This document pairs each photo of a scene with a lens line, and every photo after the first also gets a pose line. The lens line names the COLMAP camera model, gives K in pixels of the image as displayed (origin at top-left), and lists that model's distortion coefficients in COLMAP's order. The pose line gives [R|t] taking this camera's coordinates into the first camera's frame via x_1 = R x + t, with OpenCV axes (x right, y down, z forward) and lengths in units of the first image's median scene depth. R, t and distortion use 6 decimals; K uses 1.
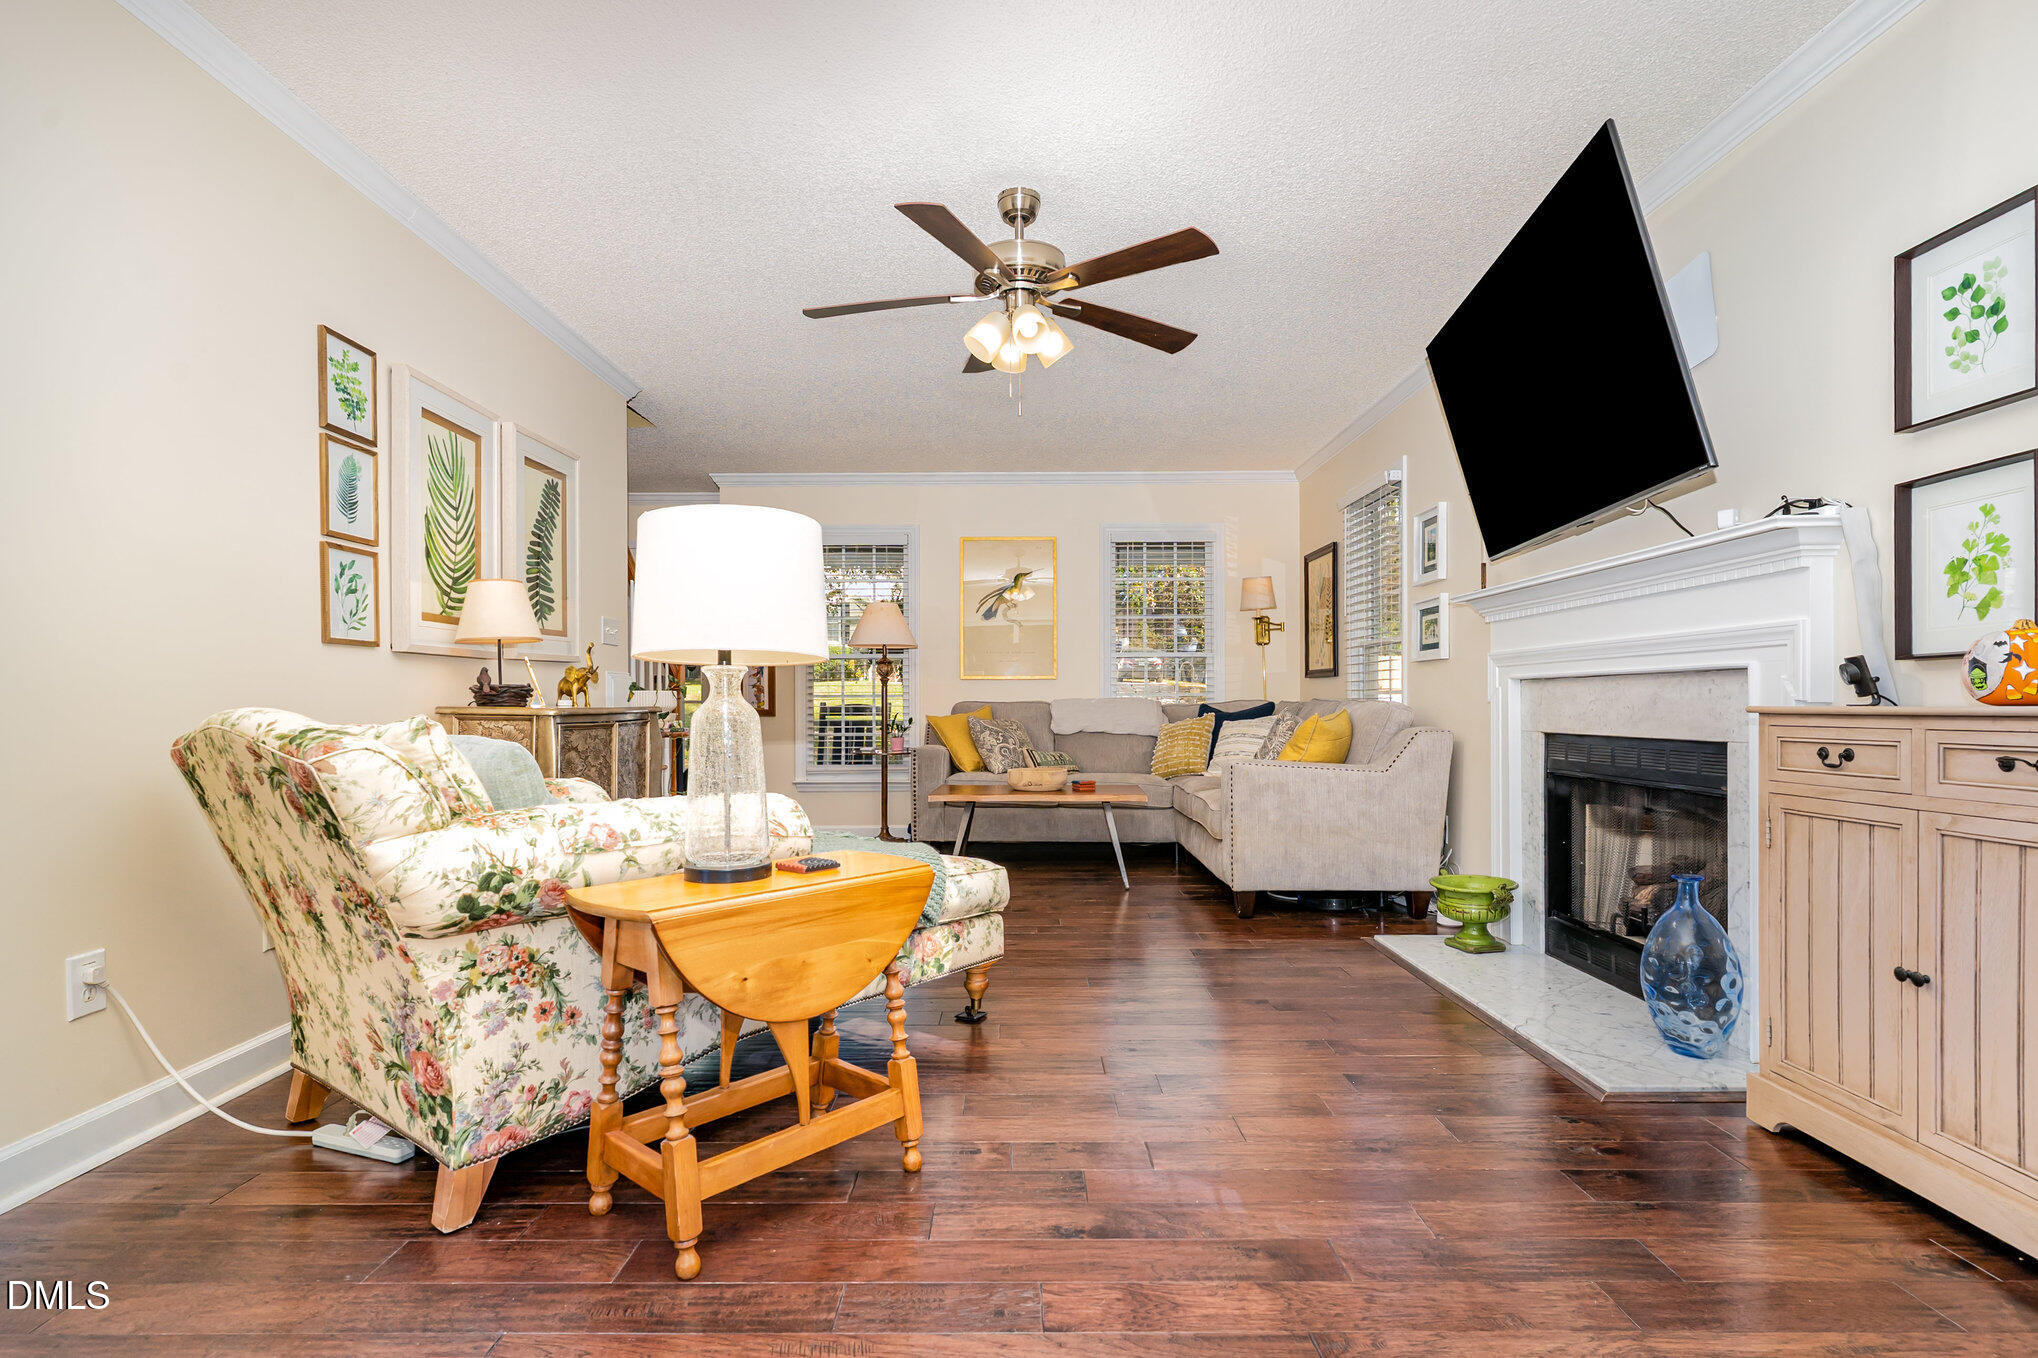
lens RADIAL K [[974.5, 0, 1020.7], [0, 974.5, 683.5], [0, 0, 1]] dist [0.002074, 0.000402]
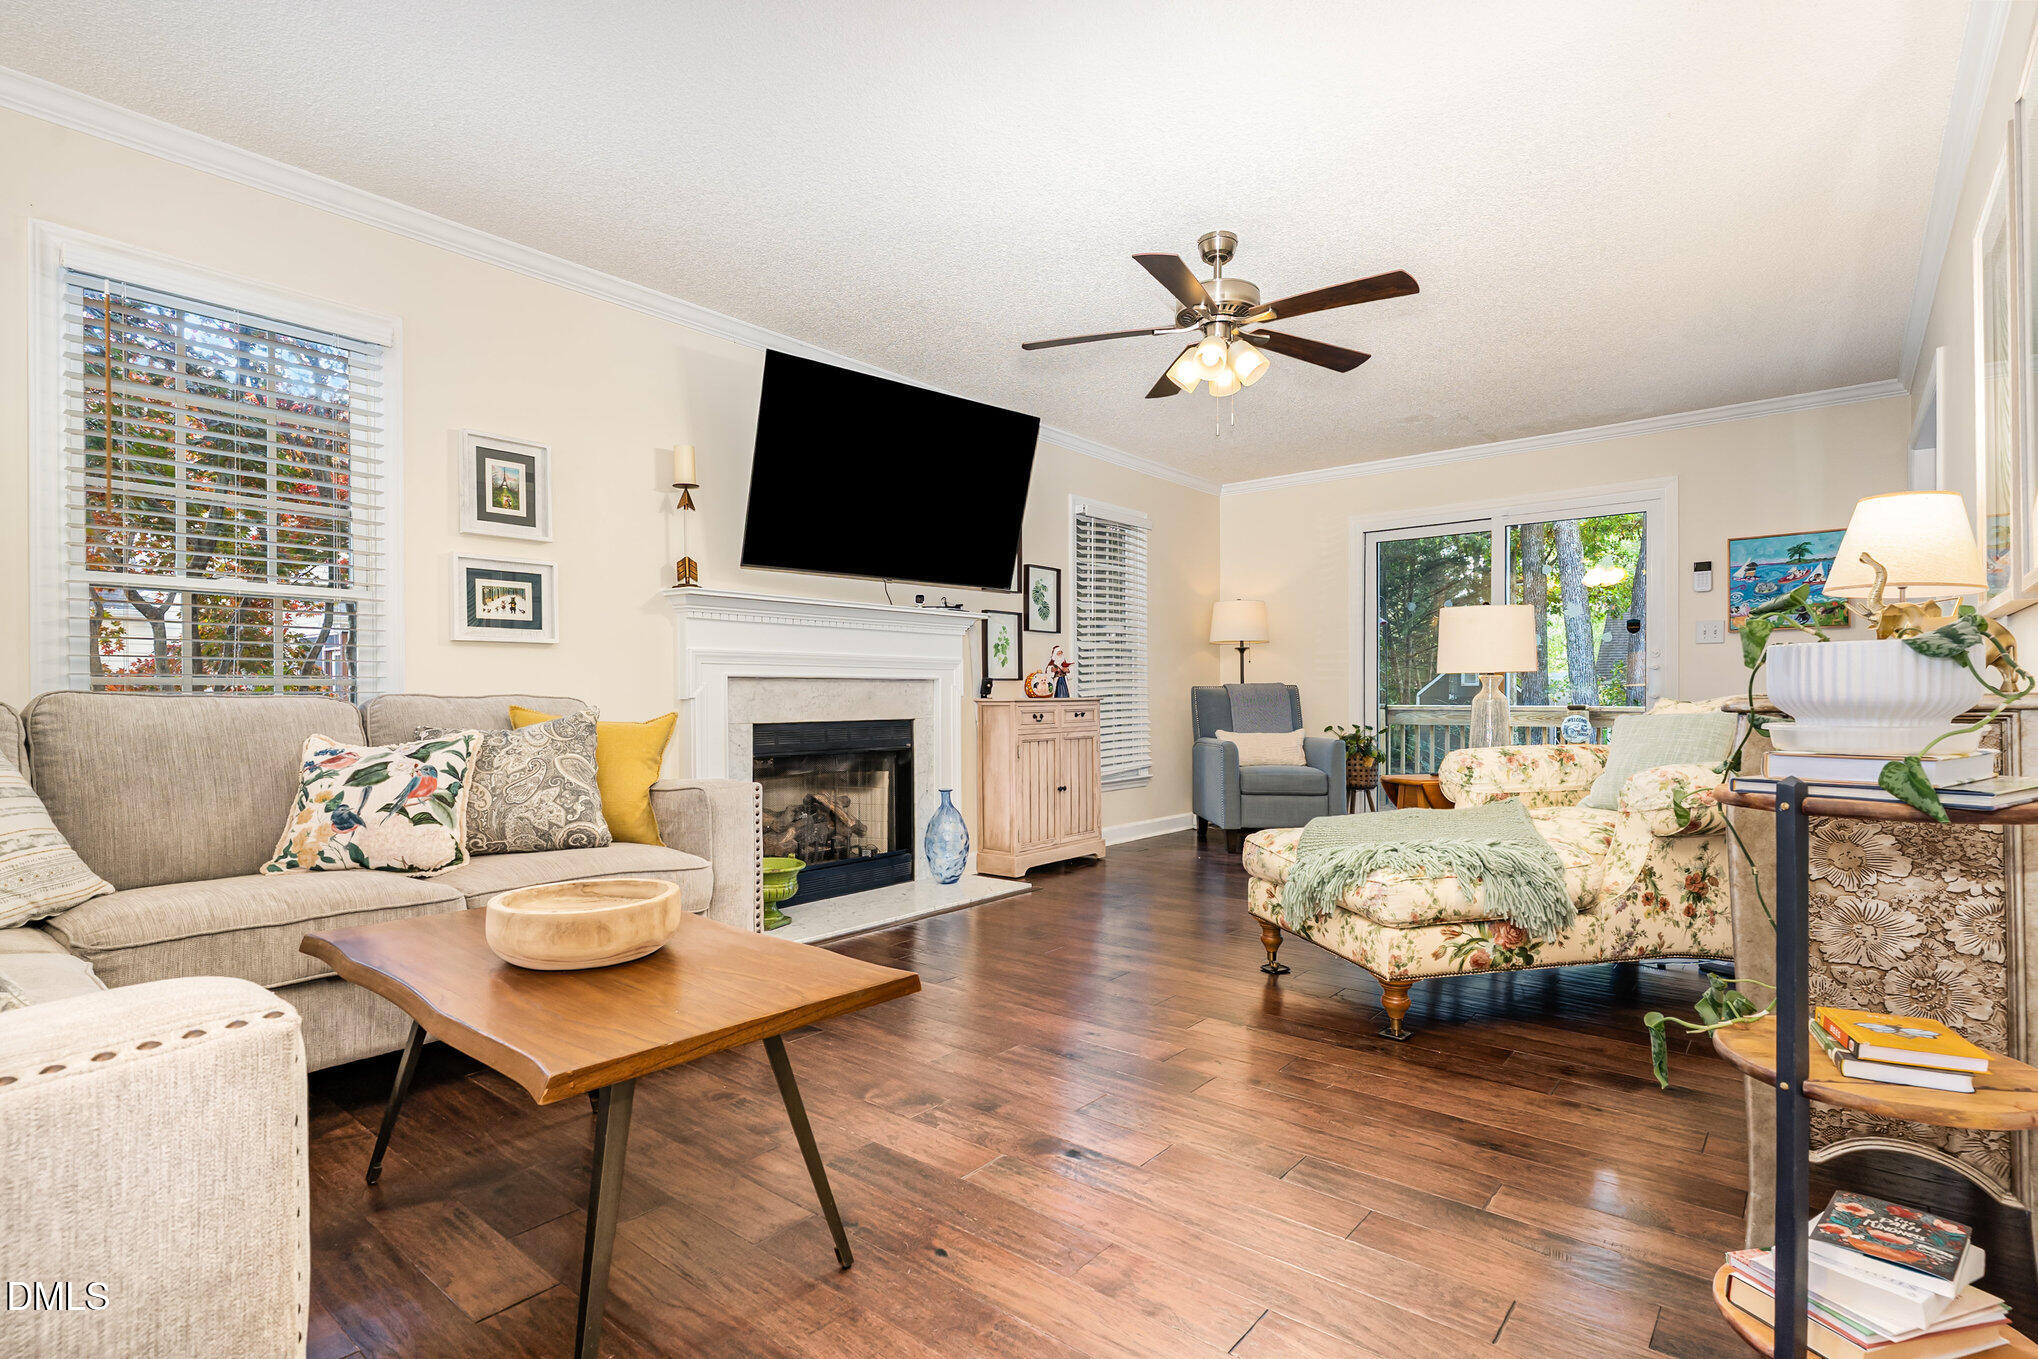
lens RADIAL K [[974.5, 0, 1020.7], [0, 974.5, 684.0], [0, 0, 1]] dist [0.002074, 0.000402]
pose [[-0.762002, 0.008927, 0.647513, -0.594240], [-0.009919, 0.999627, -0.025454, 0.036554], [-0.647498, -0.025819, -0.761629, 2.171233]]
